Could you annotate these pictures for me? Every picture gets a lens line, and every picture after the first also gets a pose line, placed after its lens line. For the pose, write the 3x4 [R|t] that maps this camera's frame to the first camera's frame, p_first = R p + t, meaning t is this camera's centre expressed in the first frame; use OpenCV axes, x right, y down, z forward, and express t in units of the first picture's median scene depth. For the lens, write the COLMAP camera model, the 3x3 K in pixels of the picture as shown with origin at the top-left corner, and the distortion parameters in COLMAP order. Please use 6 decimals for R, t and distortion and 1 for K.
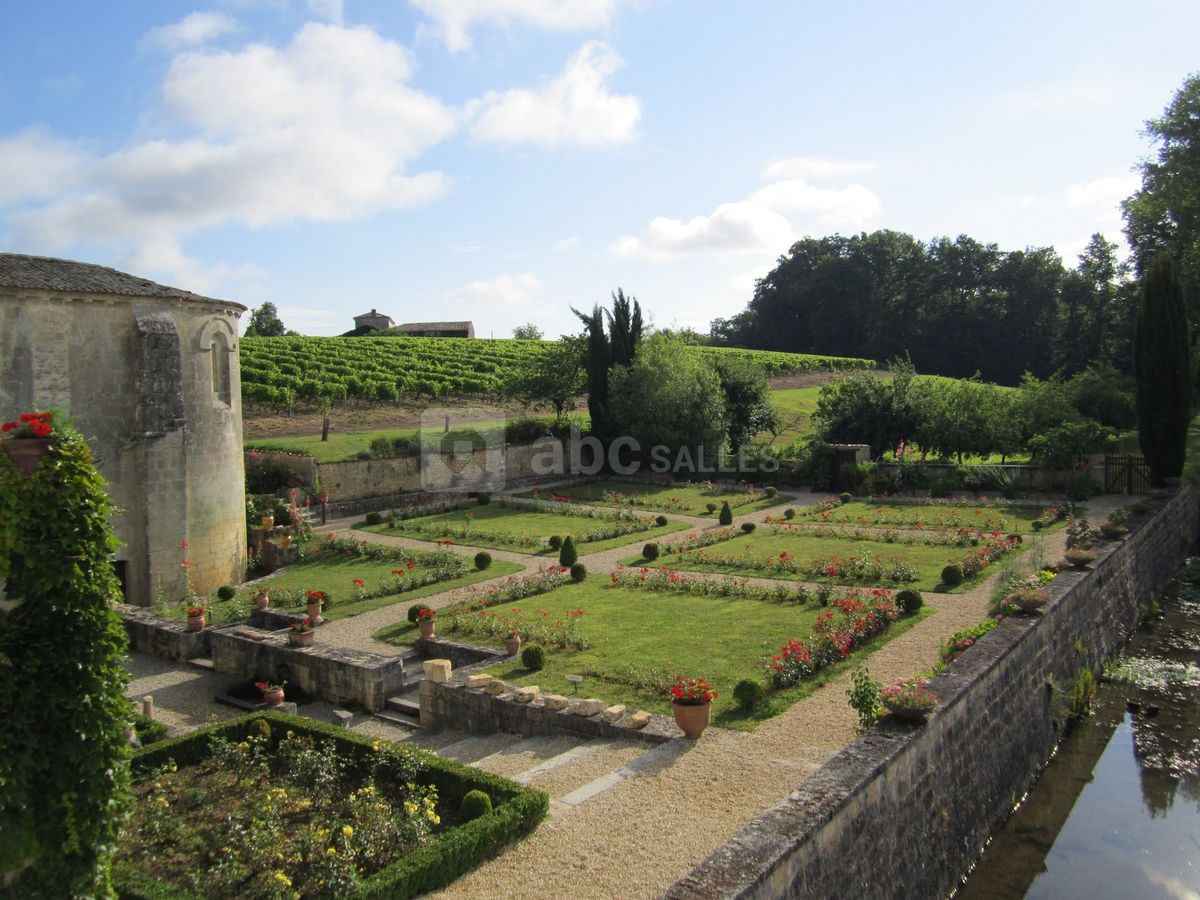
lens RADIAL K [[1004.6, 0, 600.0], [0, 1004.6, 450.0], [0, 0, 1]] dist [-0.048798, -0.002483]
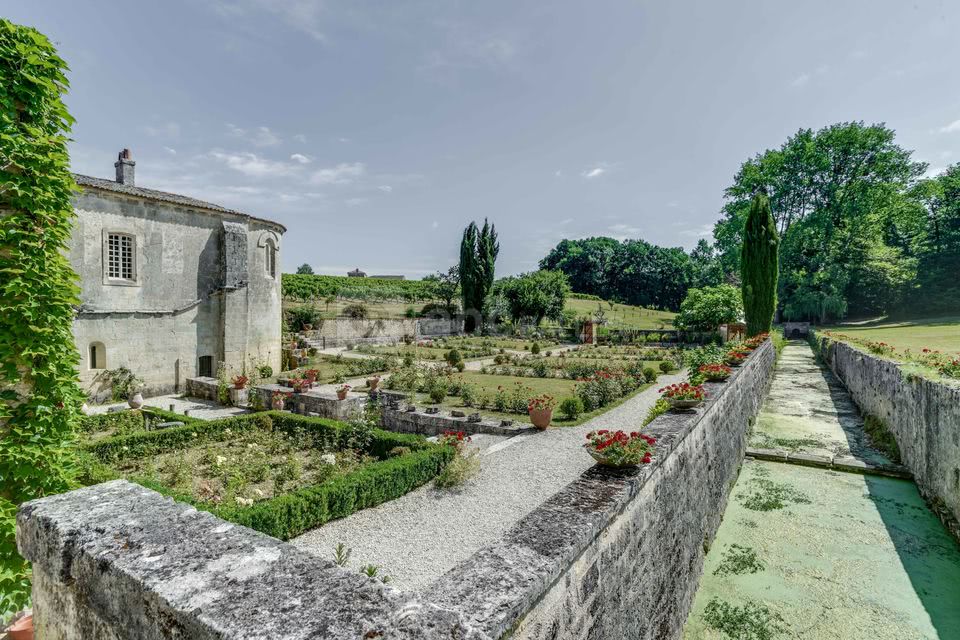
lens RADIAL K [[470.7, 0, 480.0], [0, 470.7, 320.0], [0, 0, 1]] dist [-0.072394, 0.037286]
pose [[0.999225, 0.019206, 0.034356, -0.015730], [-0.017190, 0.998165, -0.058062, 0.080215], [-0.035408, 0.057427, 0.997722, 0.128499]]
